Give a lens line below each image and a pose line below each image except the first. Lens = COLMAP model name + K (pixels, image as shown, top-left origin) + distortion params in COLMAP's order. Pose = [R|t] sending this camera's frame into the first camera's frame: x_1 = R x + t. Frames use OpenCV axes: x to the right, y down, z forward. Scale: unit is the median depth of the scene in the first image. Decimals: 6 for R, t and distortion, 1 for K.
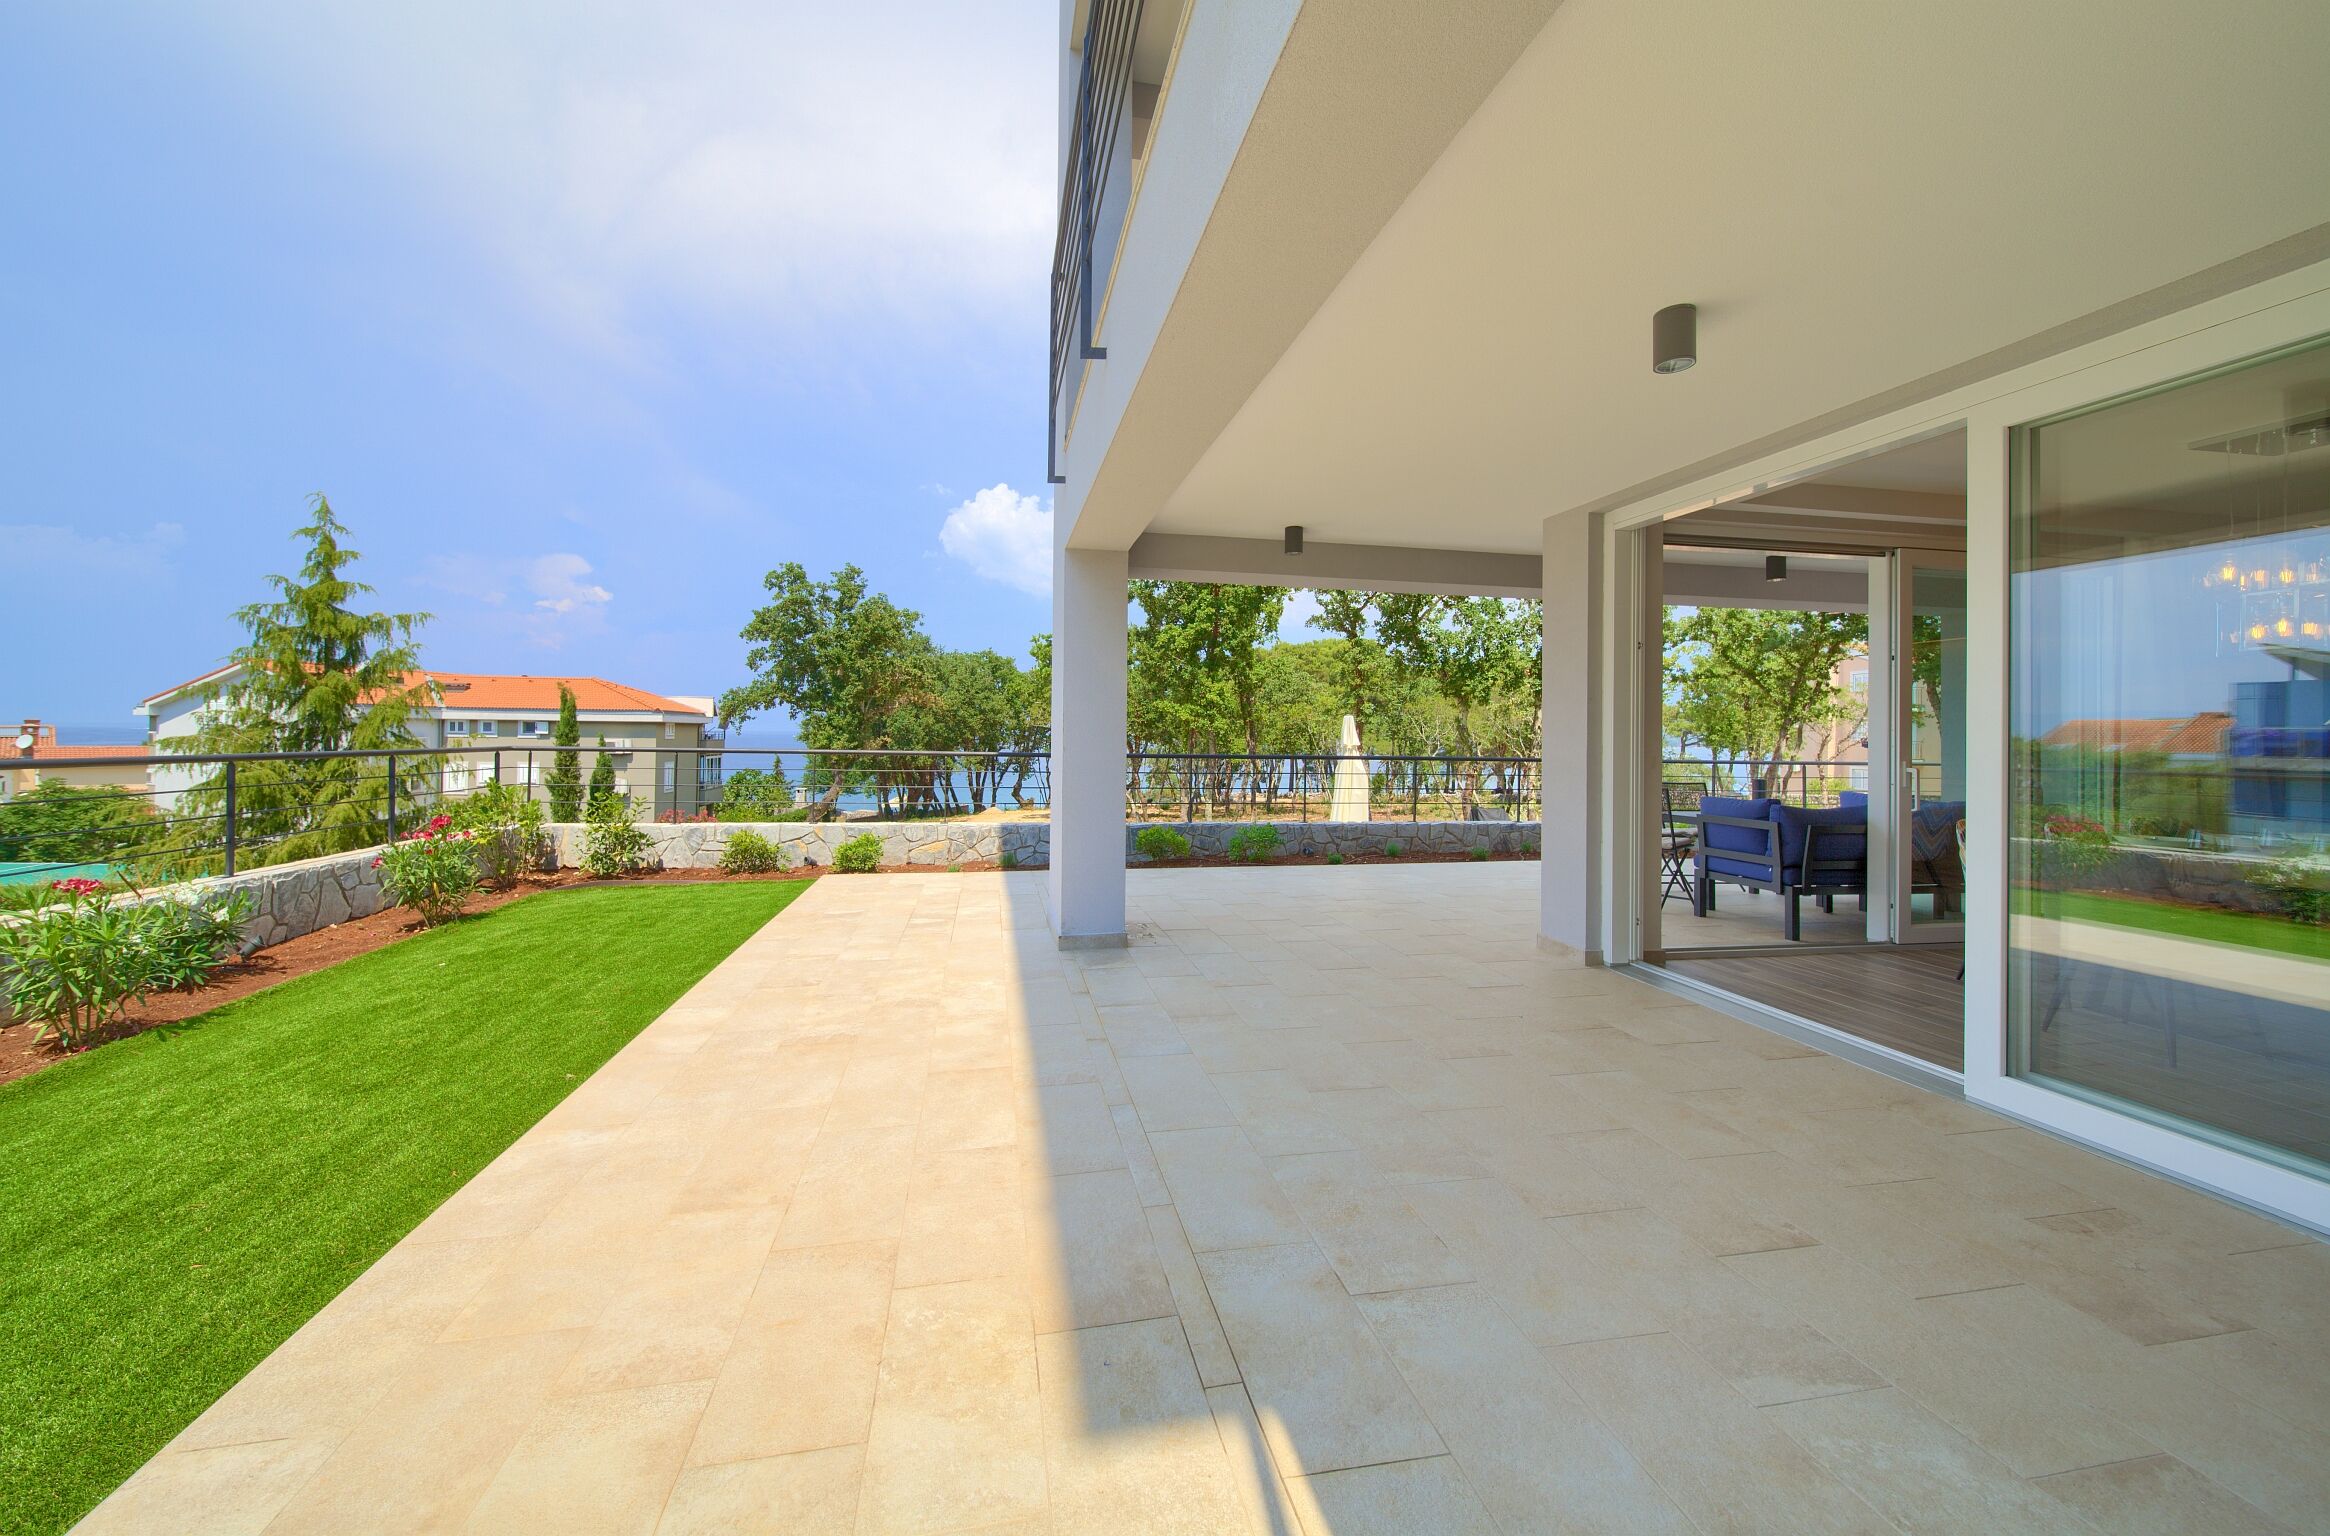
lens RADIAL K [[842.0, 0, 1147.0], [0, 842.0, 719.6], [0, 0, 1]] dist [-0.002006, -0.000214]
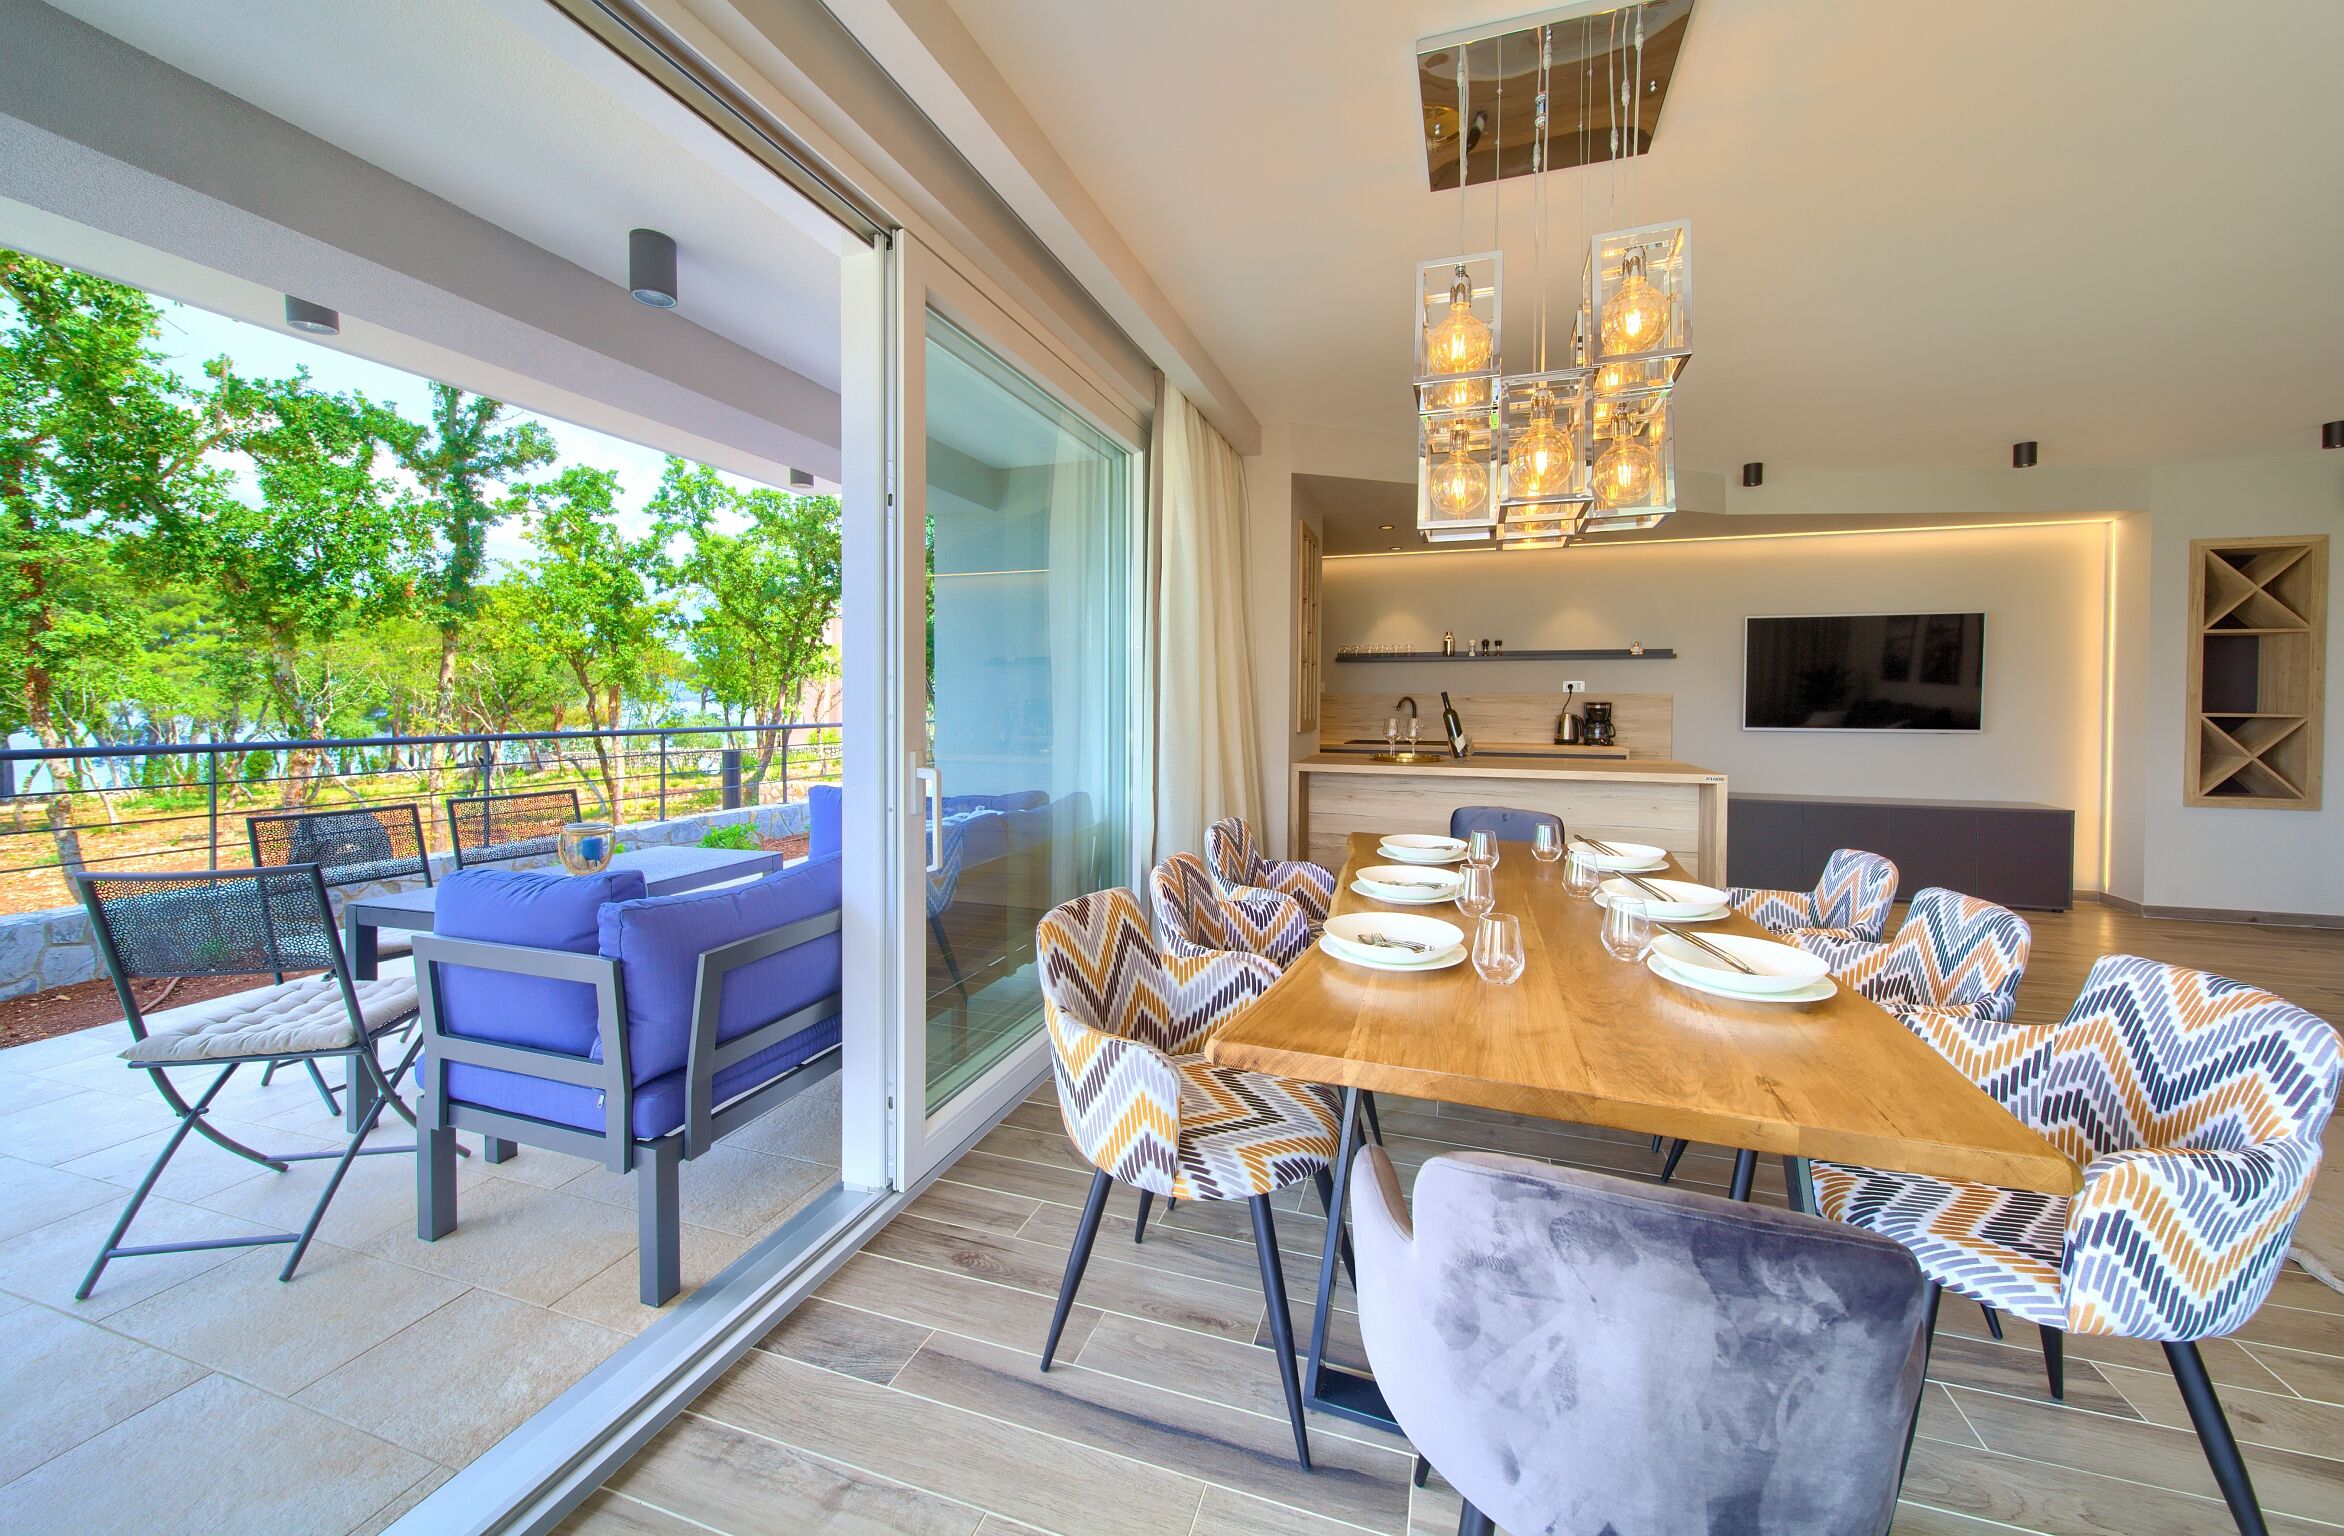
lens RADIAL K [[847.1, 0, 1153.9], [0, 847.1, 719.3], [0, 0, 1]] dist [-0.002006, -0.000214]
pose [[0.498778, -0.032150, 0.866133, 0.178145], [-0.013204, 0.998914, 0.044682, 0.003416], [-0.866629, -0.033723, 0.497812, 0.204783]]
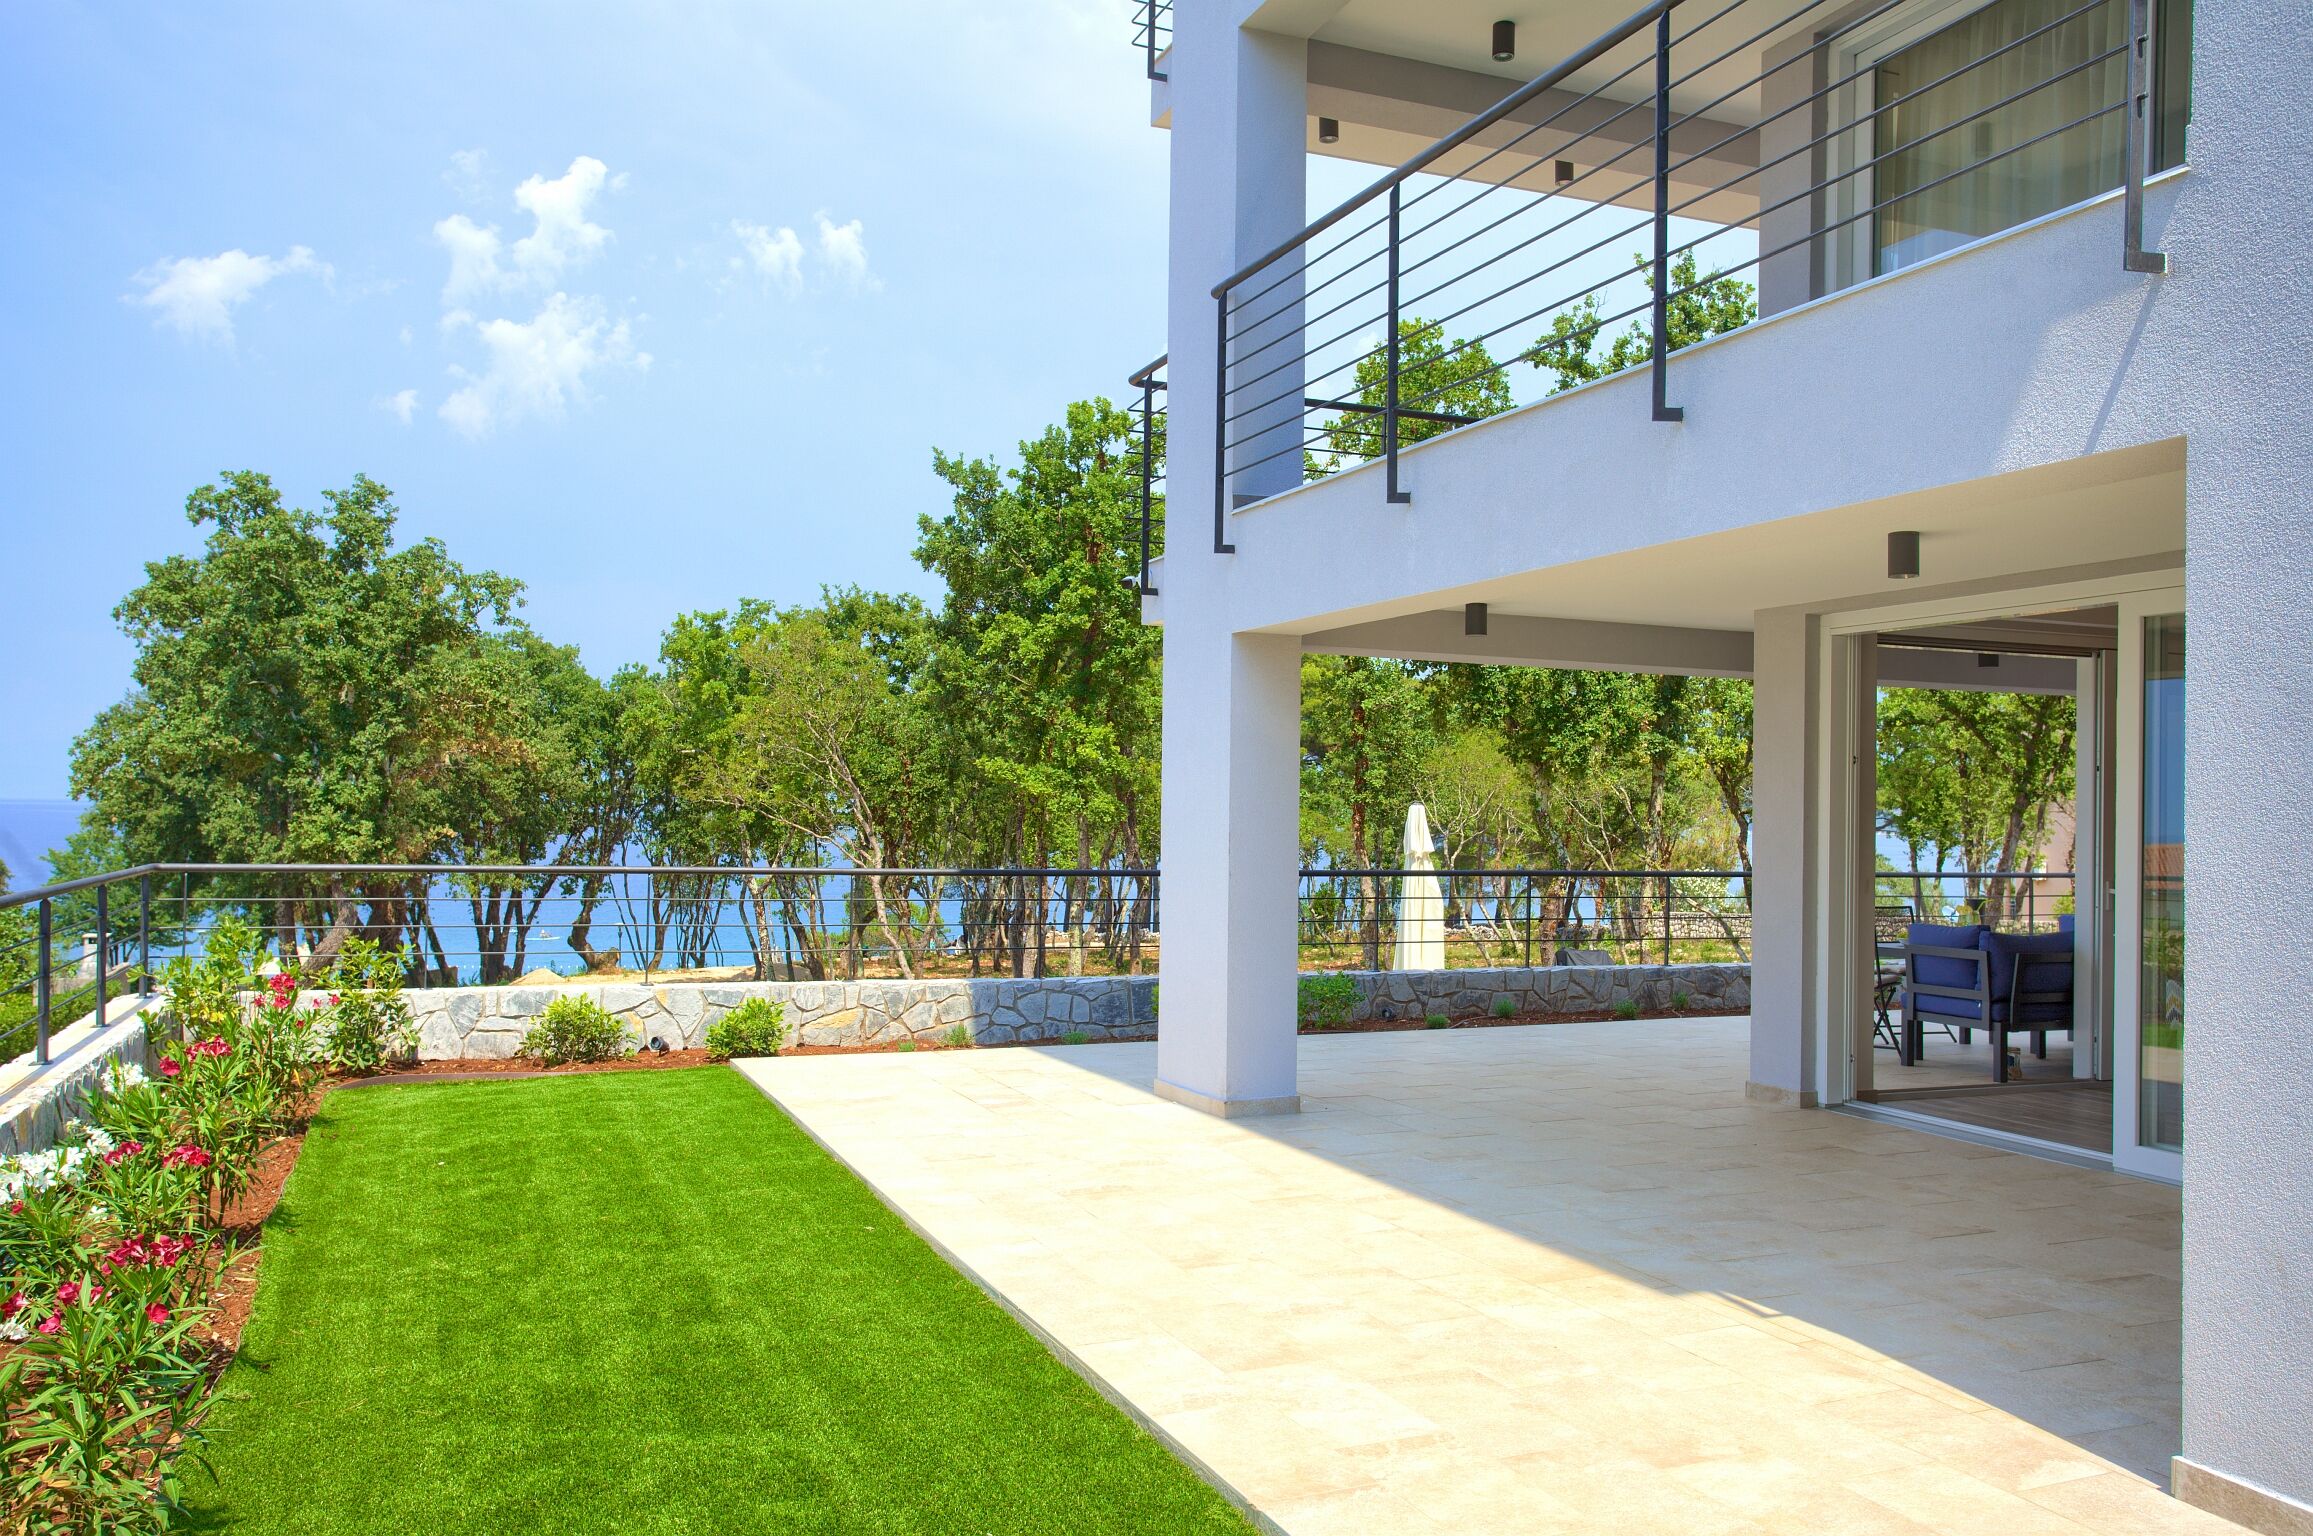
lens RADIAL K [[1857.5, 0, 1212.1], [0, 1857.5, 765.2], [0, 0, 1]] dist [-0.079085, 0.204892]
pose [[0.973373, 0.007521, 0.229105, -0.153469], [-0.006725, 0.999968, -0.004253, -0.018722], [-0.229130, 0.002599, 0.973392, -0.219850]]
